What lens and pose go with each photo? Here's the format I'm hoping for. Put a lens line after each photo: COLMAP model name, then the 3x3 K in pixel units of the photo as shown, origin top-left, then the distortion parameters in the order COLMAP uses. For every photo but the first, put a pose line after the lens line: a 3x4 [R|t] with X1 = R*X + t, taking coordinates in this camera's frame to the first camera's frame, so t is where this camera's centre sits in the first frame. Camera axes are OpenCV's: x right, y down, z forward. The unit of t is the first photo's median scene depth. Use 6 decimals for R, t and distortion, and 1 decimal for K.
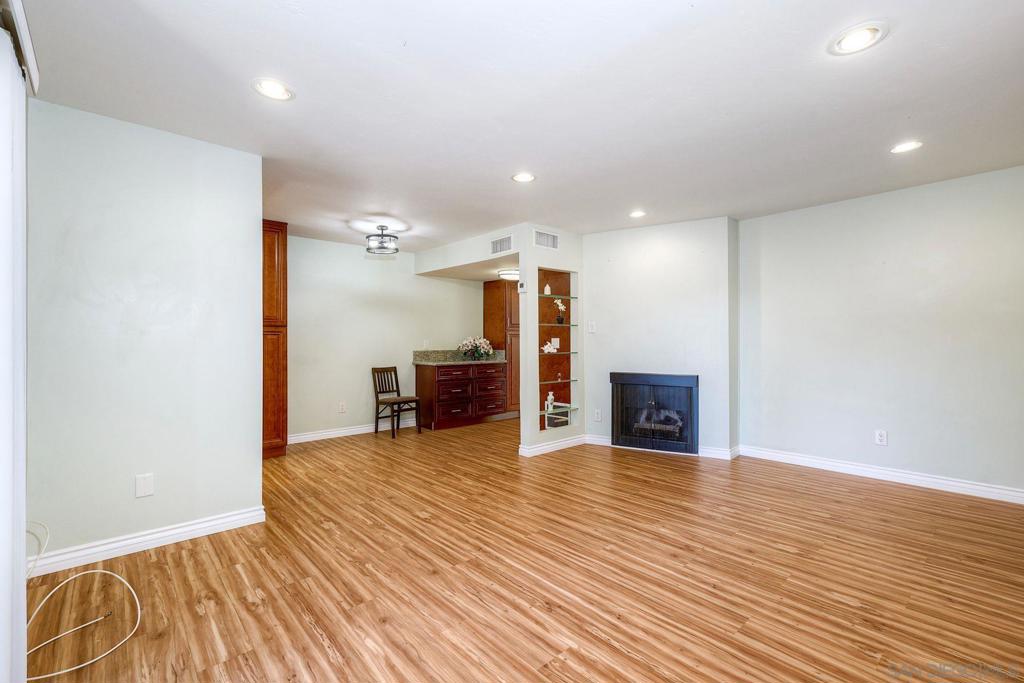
lens RADIAL K [[454.0, 0, 517.7], [0, 454.0, 337.6], [0, 0, 1]] dist [0.006572, -0.000564]
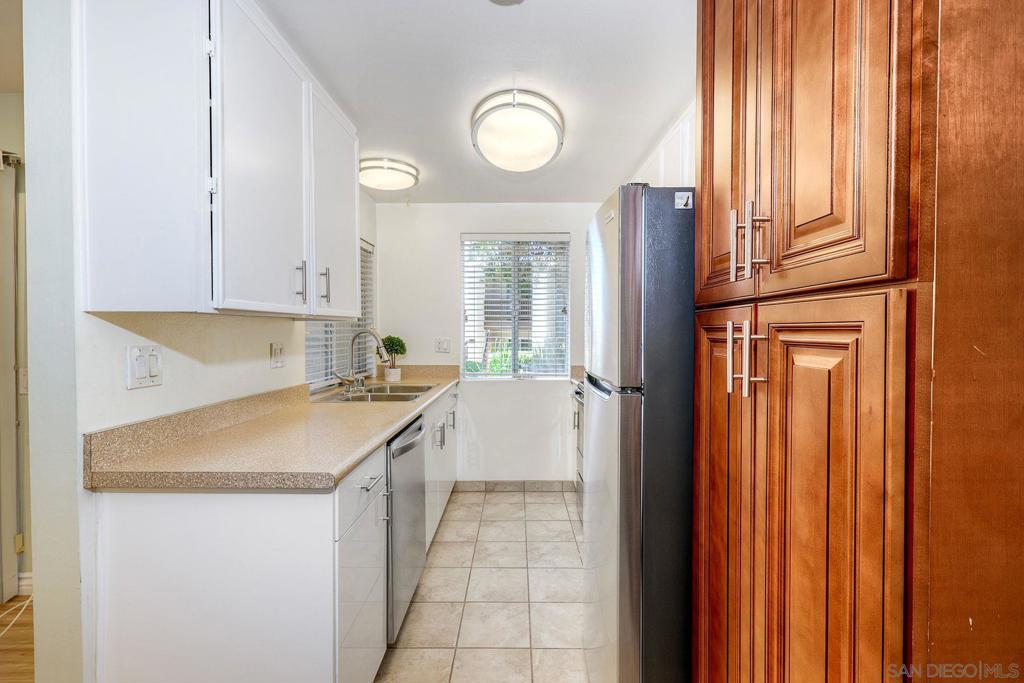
lens RADIAL K [[454.0, 0, 513.9], [0, 454.0, 336.8], [0, 0, 1]] dist [0.006572, -0.000564]
pose [[-0.683057, 0.016897, -0.730170, -0.761563], [0.011870, 0.999857, 0.012034, -0.025726], [0.730269, -0.000447, -0.683160, 2.145838]]
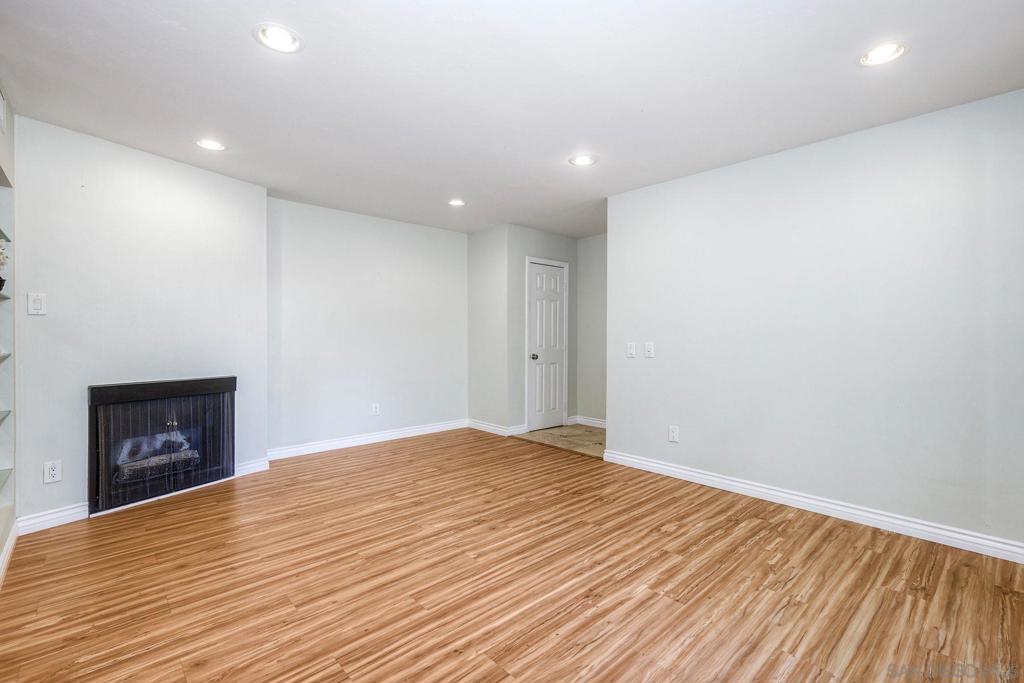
lens RADIAL K [[454.0, 0, 516.3], [0, 454.0, 339.2], [0, 0, 1]] dist [0.006572, -0.000564]
pose [[-0.011695, -0.005590, 0.999916, -0.868192], [-0.014262, 0.999884, 0.005423, 0.009987], [-0.999830, -0.014197, -0.011773, 1.090942]]
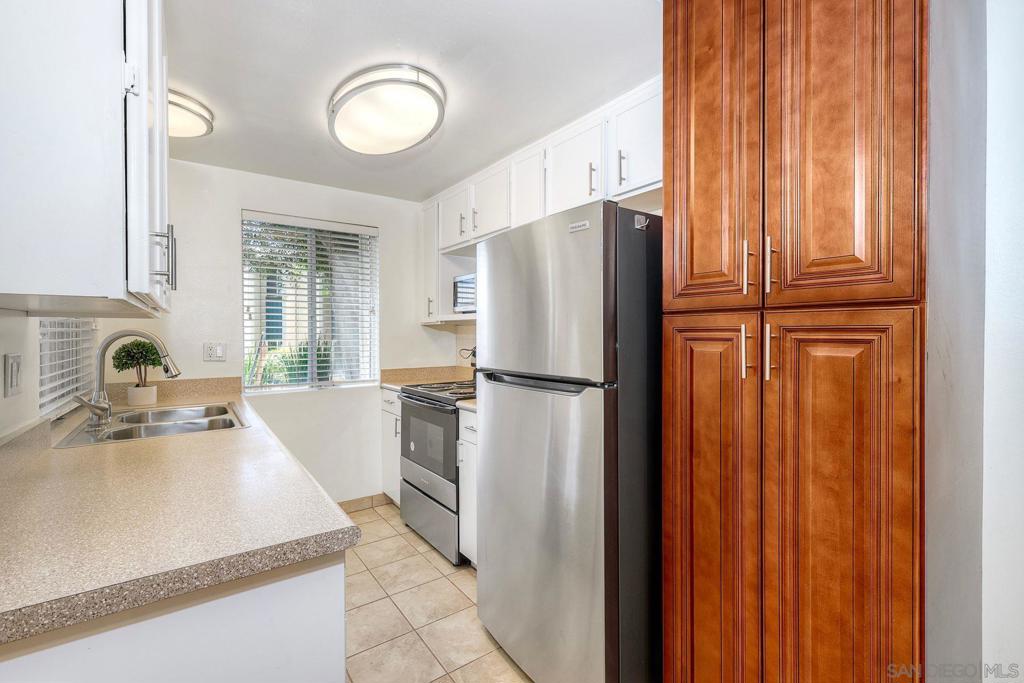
lens RADIAL K [[454.0, 0, 527.5], [0, 454.0, 336.2], [0, 0, 1]] dist [0.006572, -0.000564]
pose [[-0.107491, 0.016157, -0.994075, -0.636053], [0.011480, 0.999821, 0.015009, -0.029293], [0.994140, -0.009799, -0.107657, 1.827313]]
